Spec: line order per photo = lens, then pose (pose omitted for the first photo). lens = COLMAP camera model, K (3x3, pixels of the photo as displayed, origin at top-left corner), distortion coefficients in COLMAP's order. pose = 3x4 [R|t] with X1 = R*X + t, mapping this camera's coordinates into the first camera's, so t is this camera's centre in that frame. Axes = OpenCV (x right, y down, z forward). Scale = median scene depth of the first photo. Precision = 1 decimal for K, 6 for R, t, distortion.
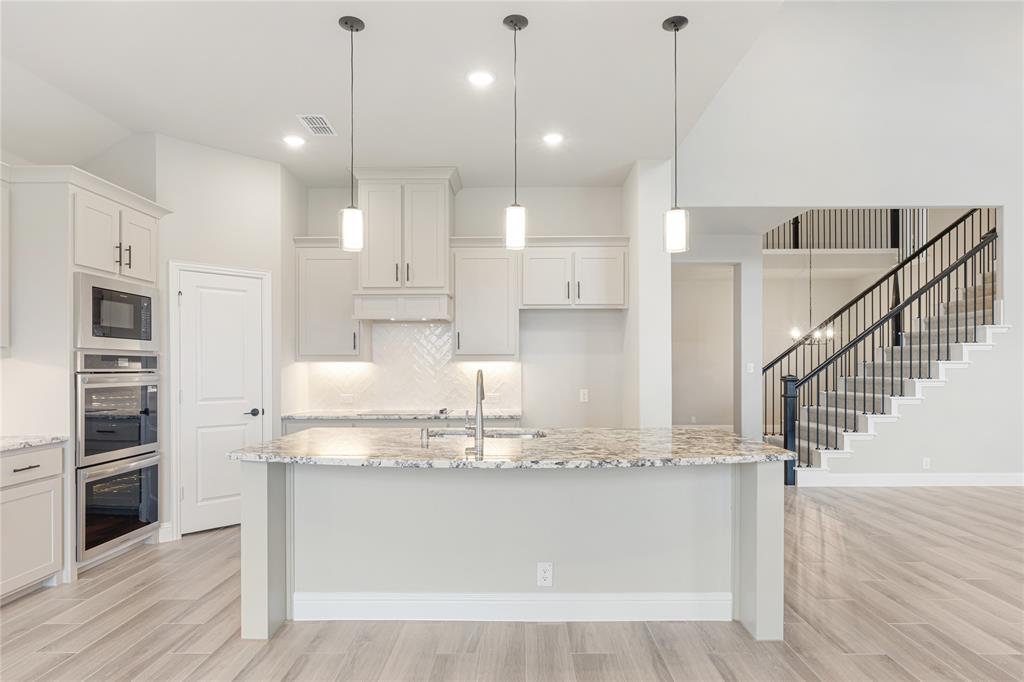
lens RADIAL K [[577.6, 0, 513.5], [0, 577.6, 368.0], [0, 0, 1]] dist [-0.001306, 0.000454]
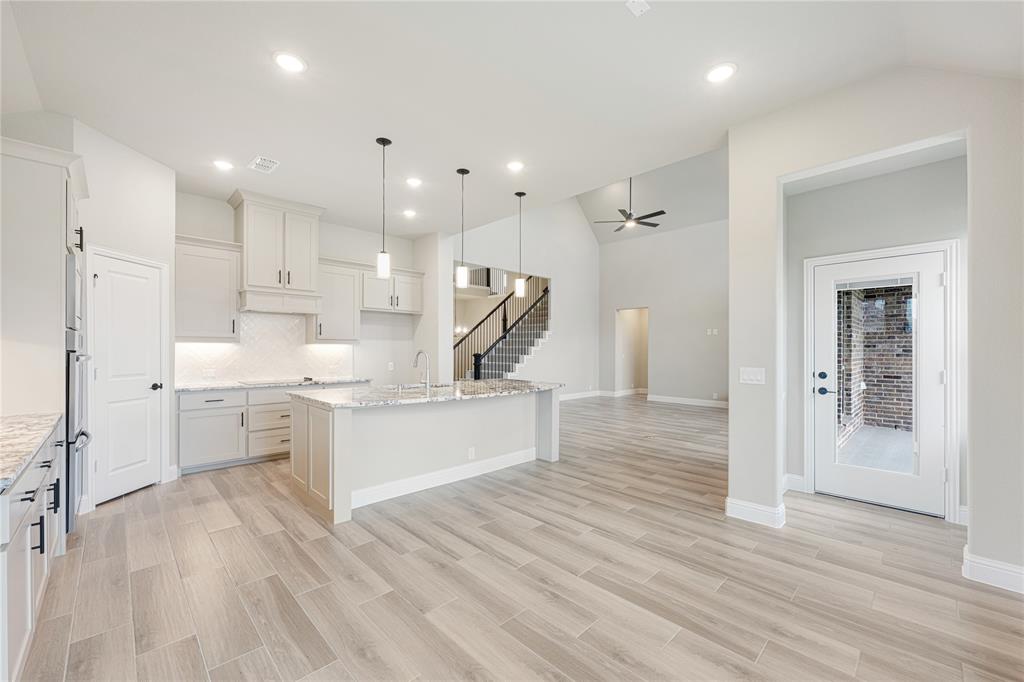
lens RADIAL K [[415.8, 0, 513.9], [0, 415.8, 348.0], [0, 0, 1]] dist [0.000525, 0.000042]
pose [[0.709078, 0.007426, 0.705091, -0.488667], [-0.005976, 0.999972, -0.004522, 0.000397], [-0.705105, -0.001007, 0.709102, -0.065902]]
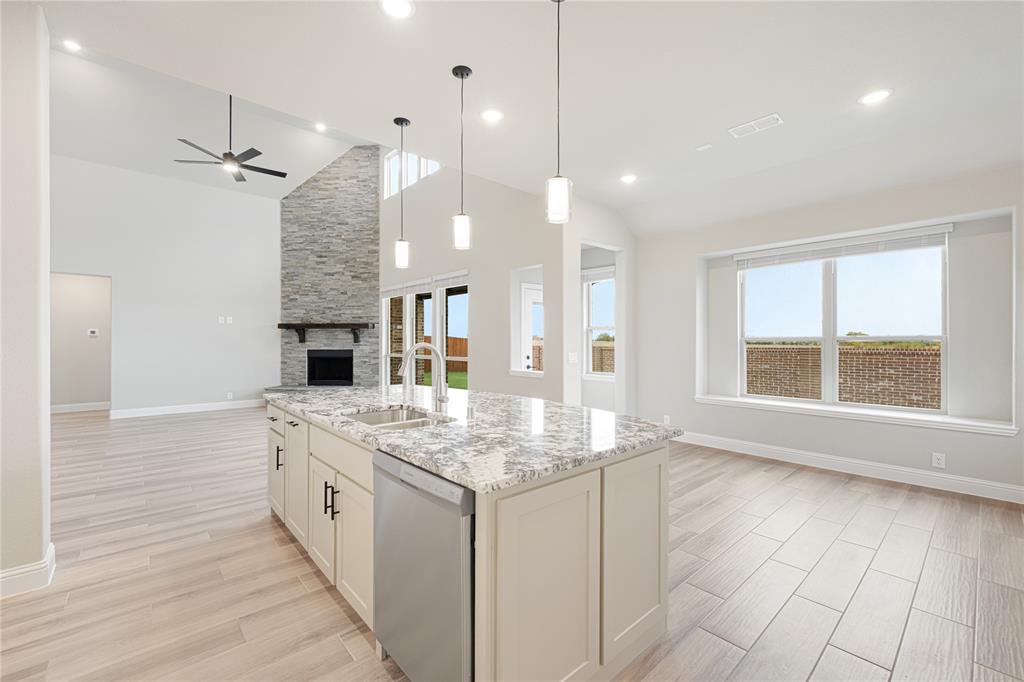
lens RADIAL K [[415.8, 0, 512.0], [0, 415.8, 341.0], [0, 0, 1]] dist [0.001895, 0.000202]
pose [[-0.669929, 0.004325, 0.742412, -0.431147], [0.000408, 0.999985, -0.005458, 0.002013], [-0.742425, -0.003353, -0.669921, 0.863127]]
